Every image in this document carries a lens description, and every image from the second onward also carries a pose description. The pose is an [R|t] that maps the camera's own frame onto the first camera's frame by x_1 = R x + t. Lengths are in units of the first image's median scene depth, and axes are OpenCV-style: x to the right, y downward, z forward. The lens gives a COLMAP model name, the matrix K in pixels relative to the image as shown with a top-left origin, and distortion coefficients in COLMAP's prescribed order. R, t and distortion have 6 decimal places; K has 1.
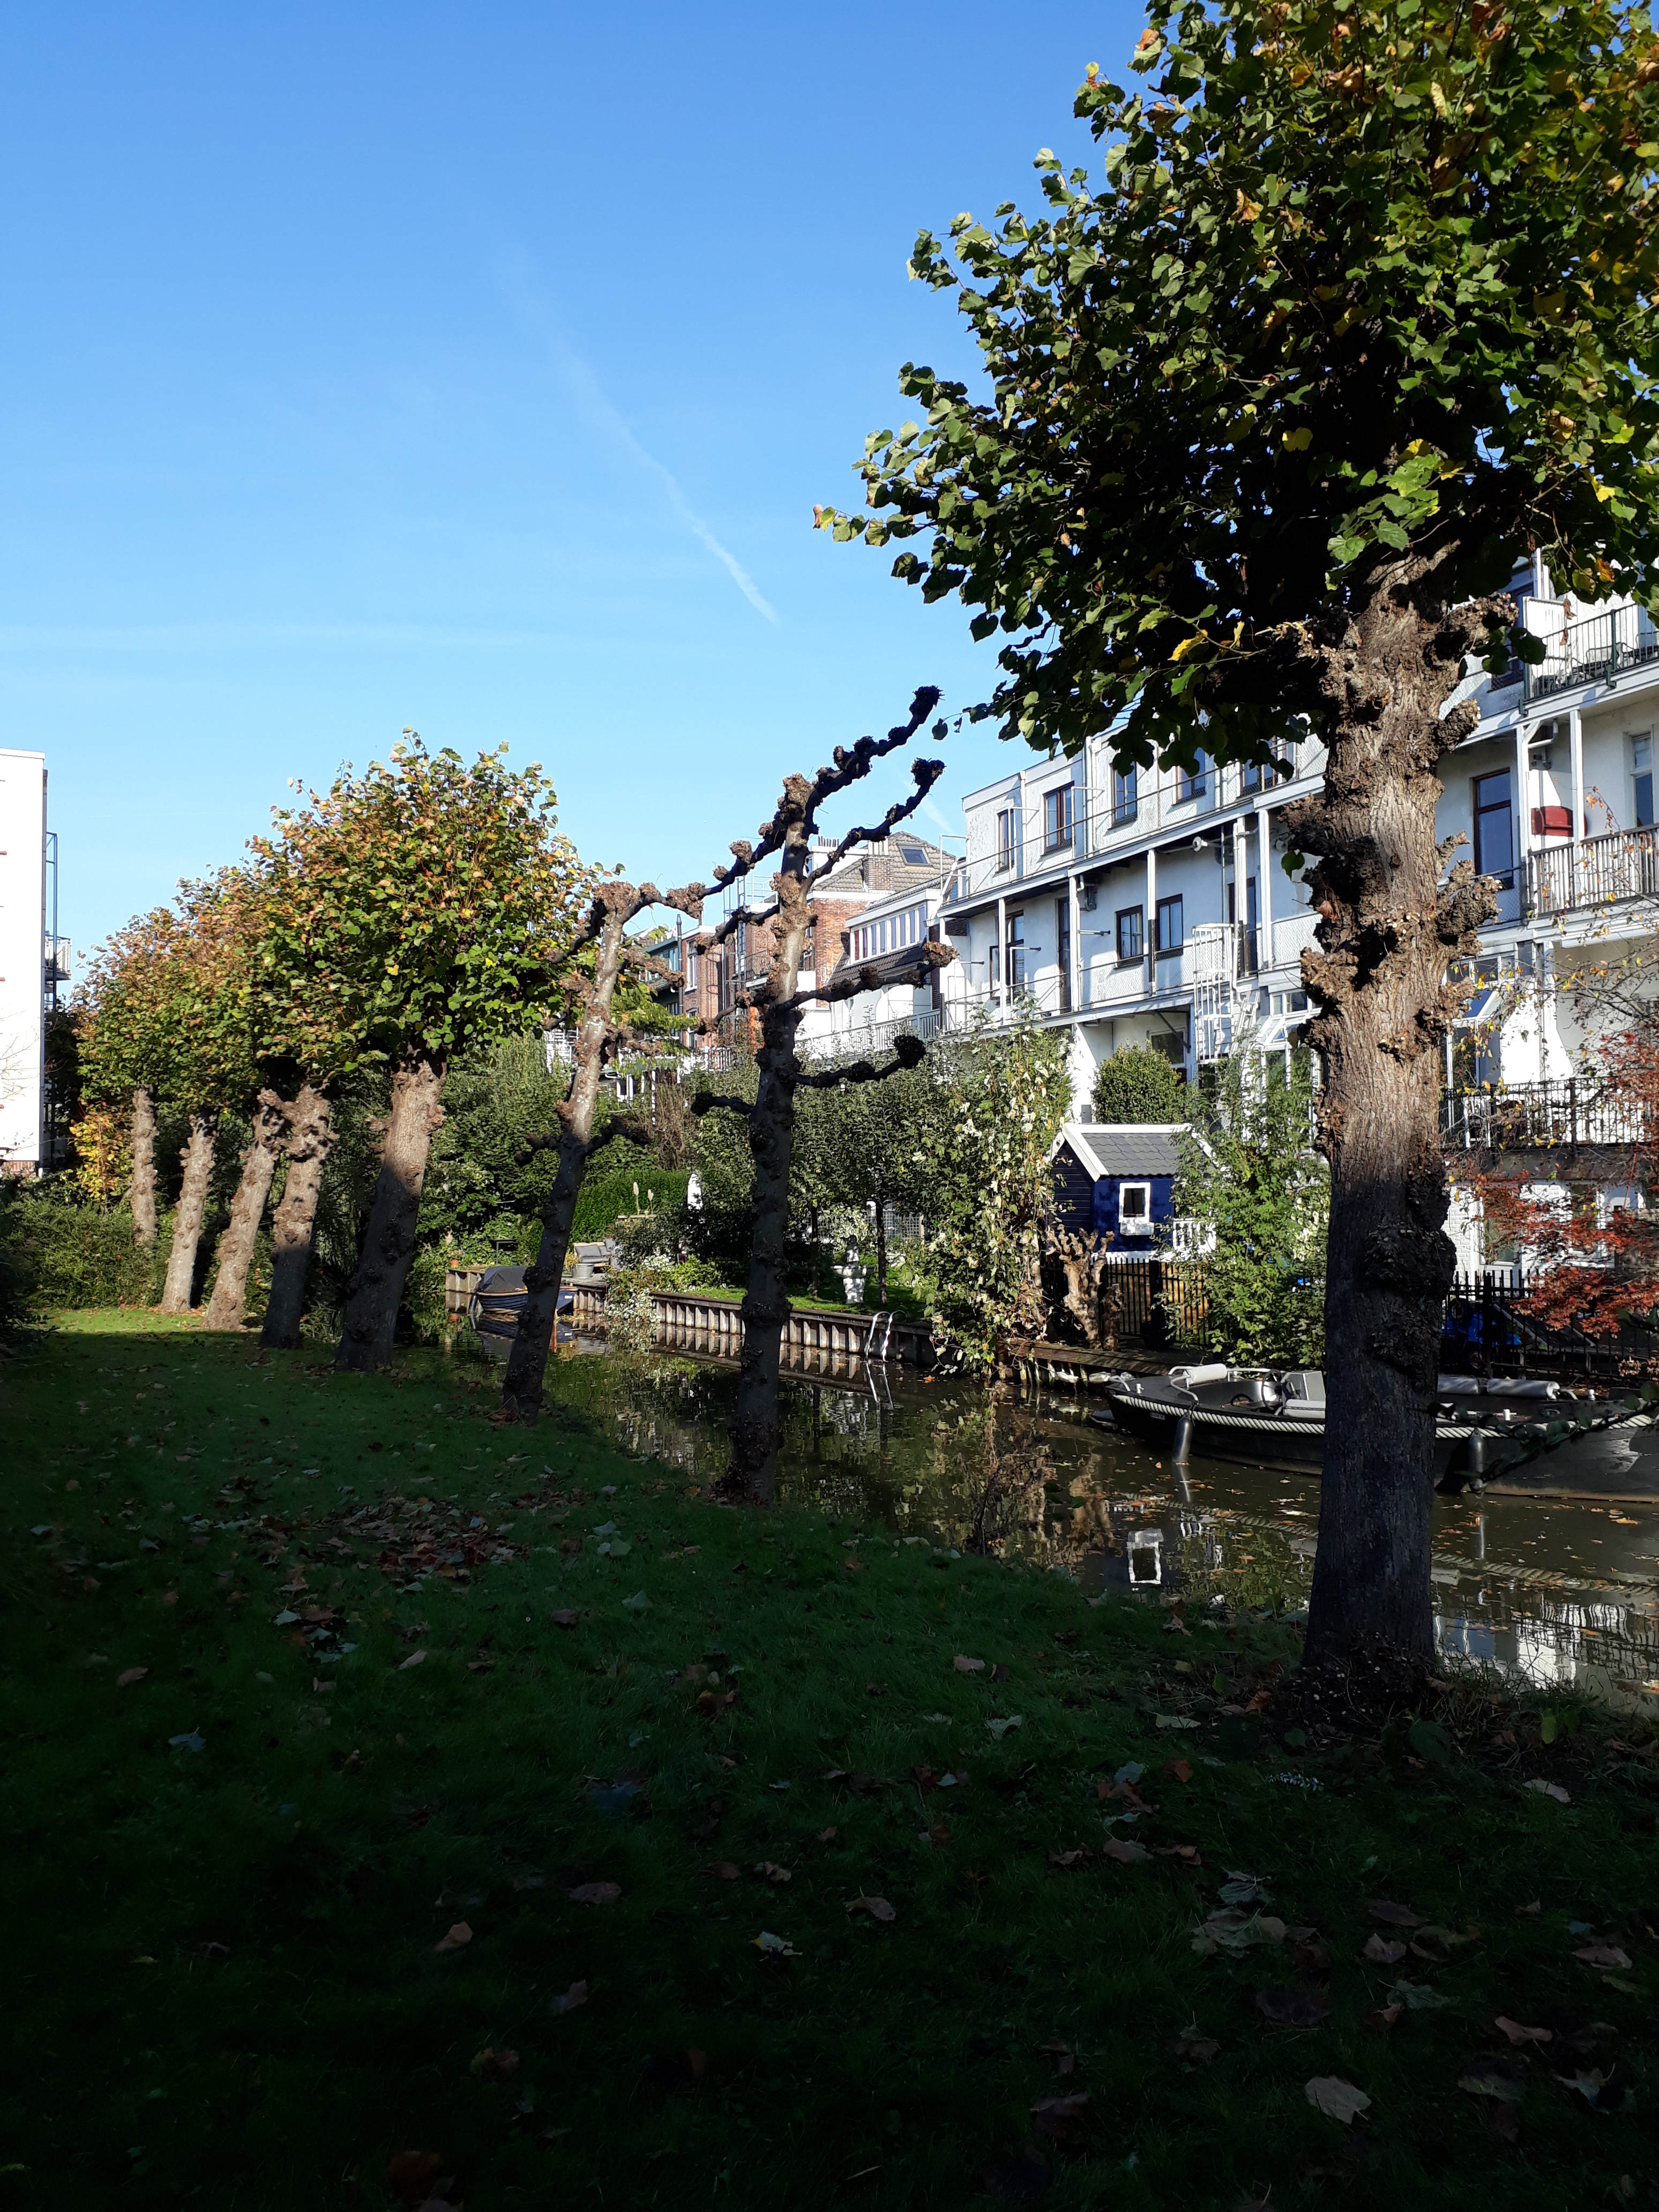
lens RADIAL K [[1758.2, 0, 829.5], [0, 1758.2, 1106.0], [0, 0, 1]] dist [0.236635, -0.735943]
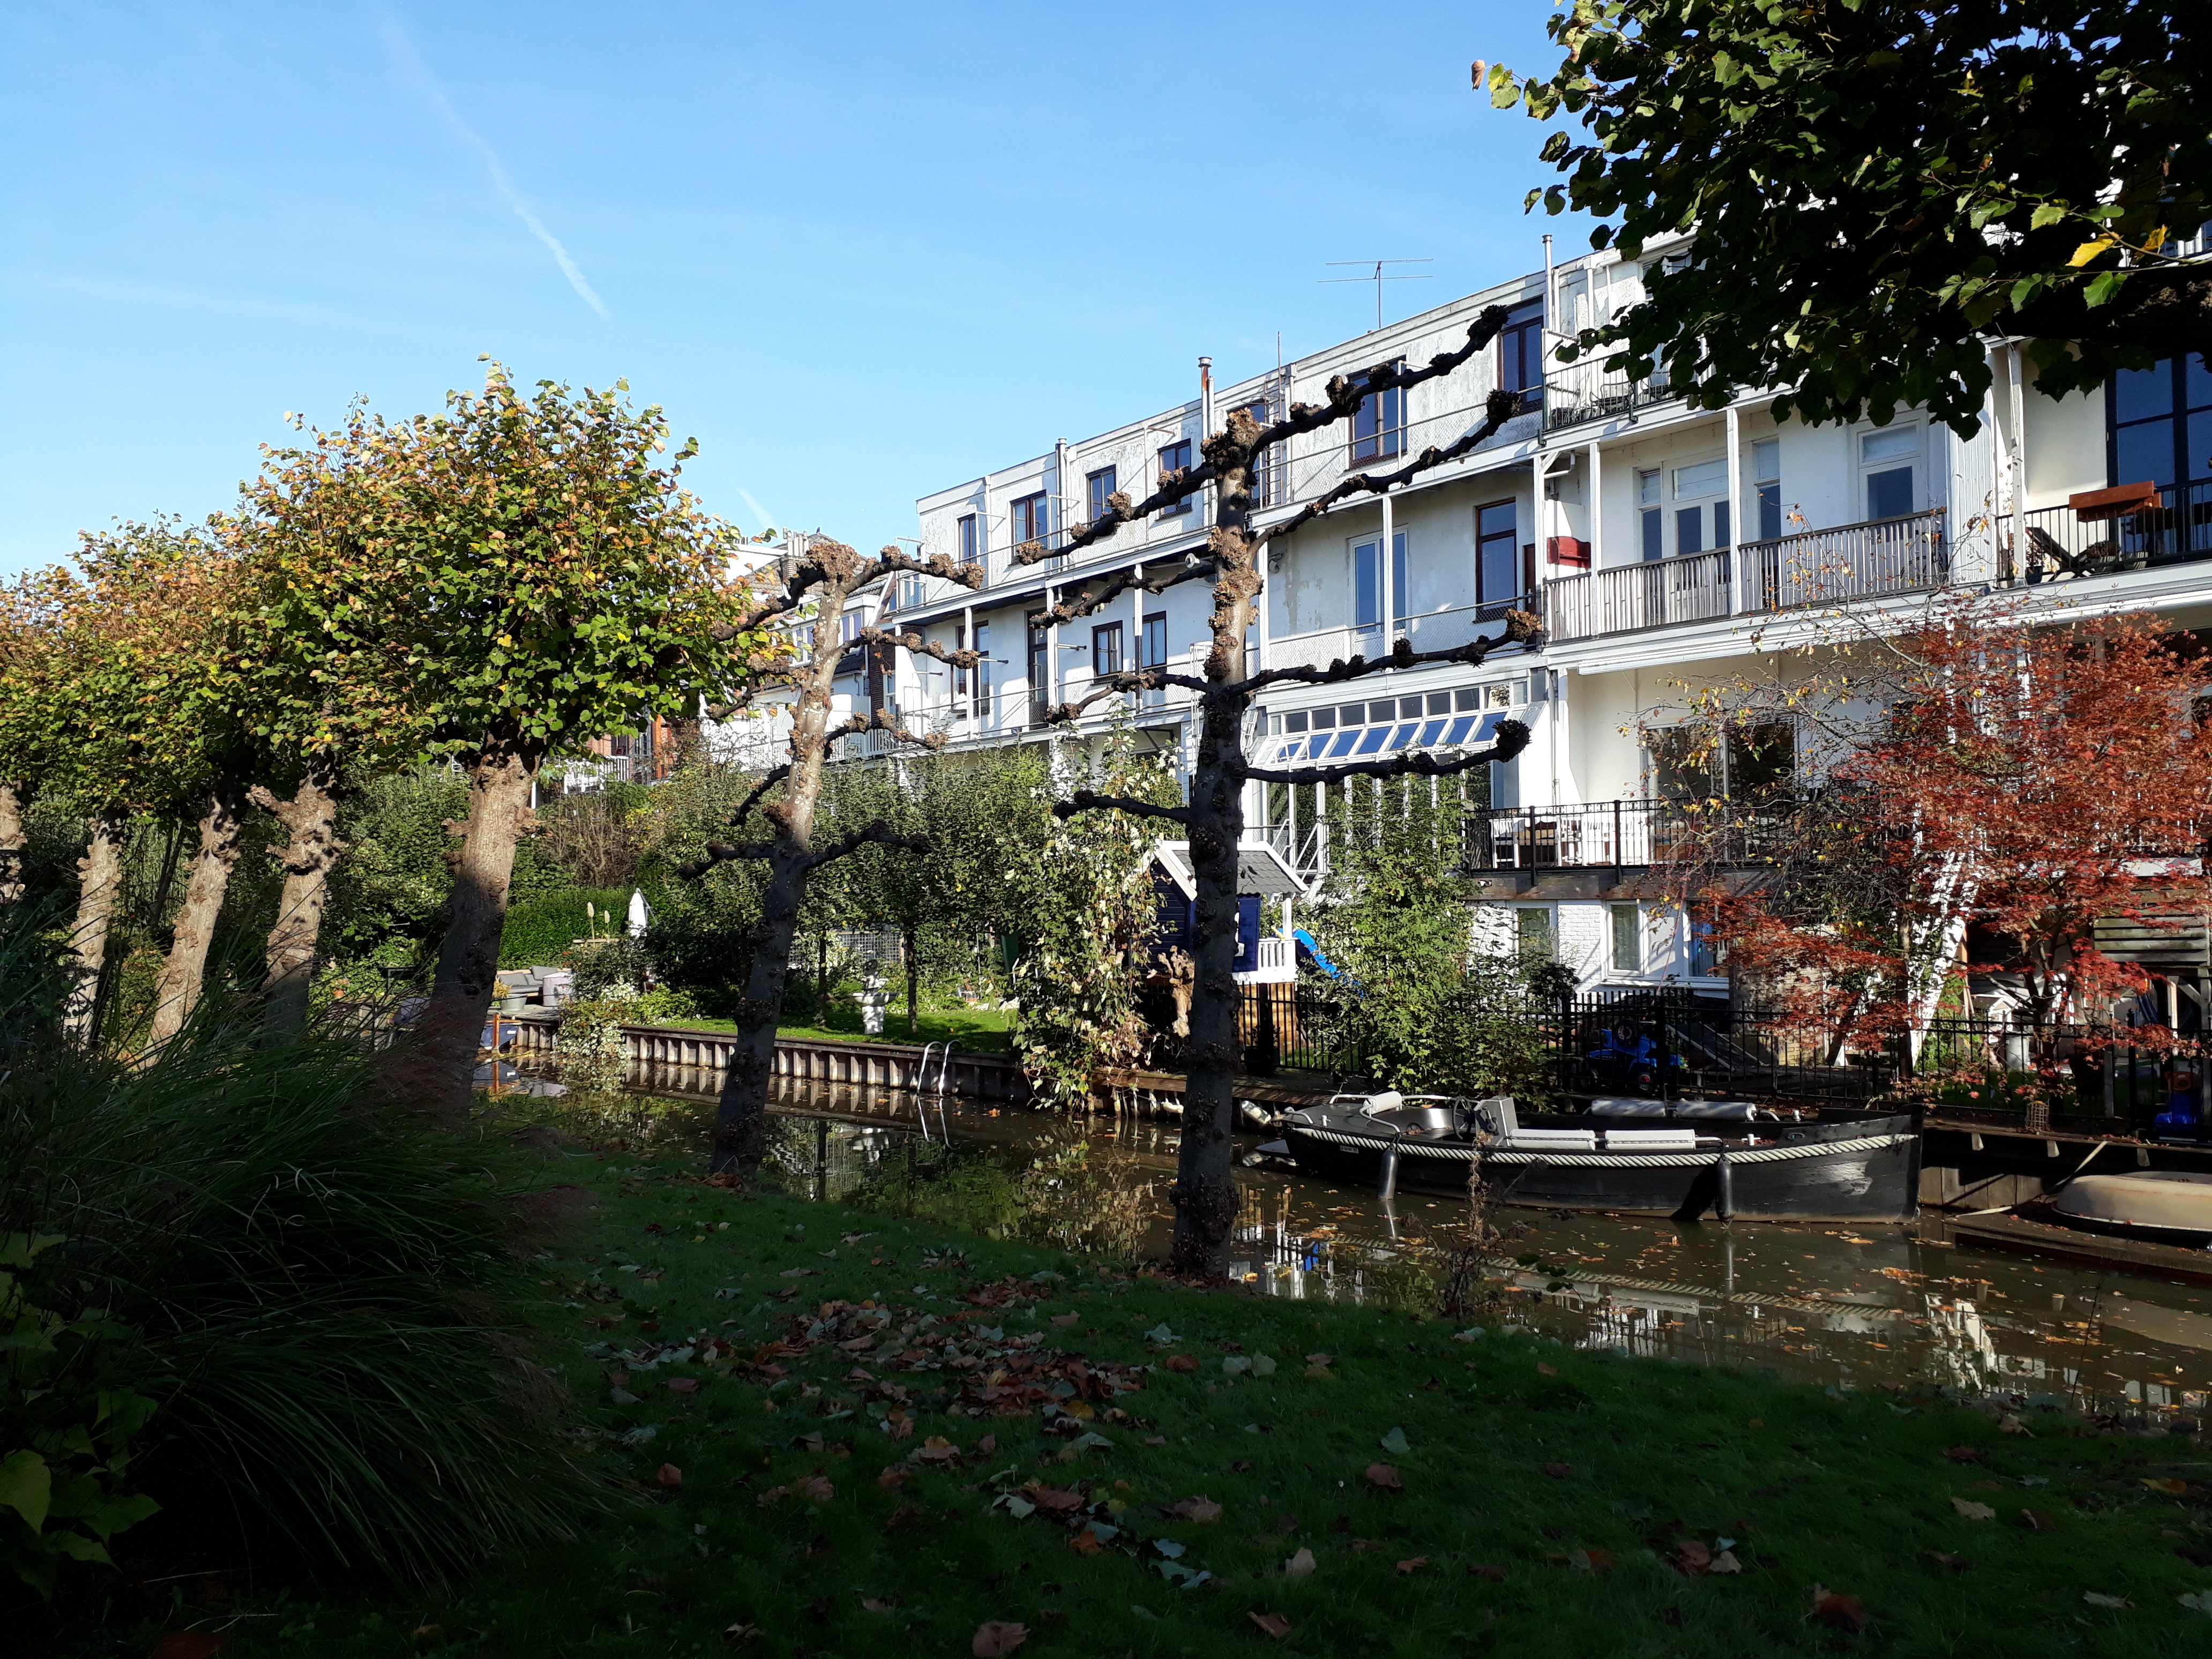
lens RADIAL K [[1758.2, 0, 1106.0], [0, 1758.2, 829.5], [0, 0, 1]] dist [0.236635, -0.735943]
pose [[0.966643, 0.012401, 0.255826, -0.114181], [-0.012645, 0.999920, -0.000694, 0.004764], [-0.255814, -0.002564, 0.966723, 0.079028]]
